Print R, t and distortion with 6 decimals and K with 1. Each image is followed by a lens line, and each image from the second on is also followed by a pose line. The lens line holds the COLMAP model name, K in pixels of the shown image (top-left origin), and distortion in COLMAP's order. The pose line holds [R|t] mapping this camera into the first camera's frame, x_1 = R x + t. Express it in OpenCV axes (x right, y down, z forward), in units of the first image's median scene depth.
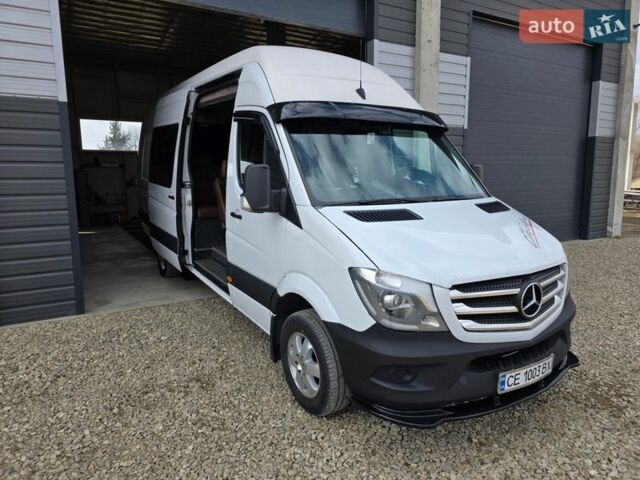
lens RADIAL K [[431.2, 0, 320.0], [0, 431.2, 240.0], [0, 0, 1]] dist [0.003252, -0.002049]
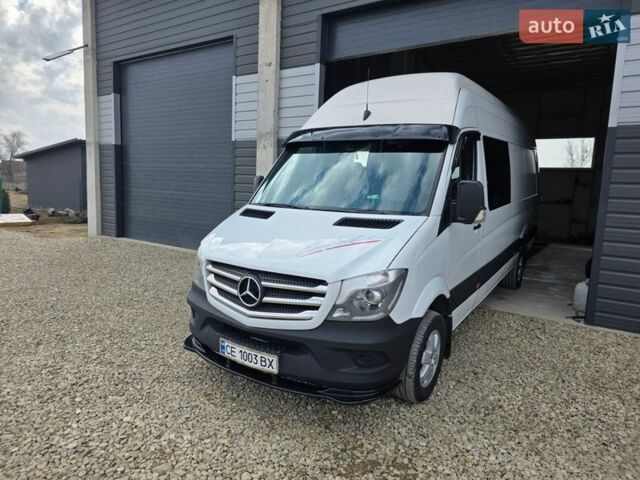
lens RADIAL K [[421.6, 0, 320.0], [0, 421.6, 240.0], [0, 0, 1]] dist [0.062930, -0.056960]
pose [[0.434446, 0.139373, -0.889849, 1.500969], [-0.174530, 0.982257, 0.068636, -0.104490], [0.883627, 0.125486, 0.451062, 0.606972]]
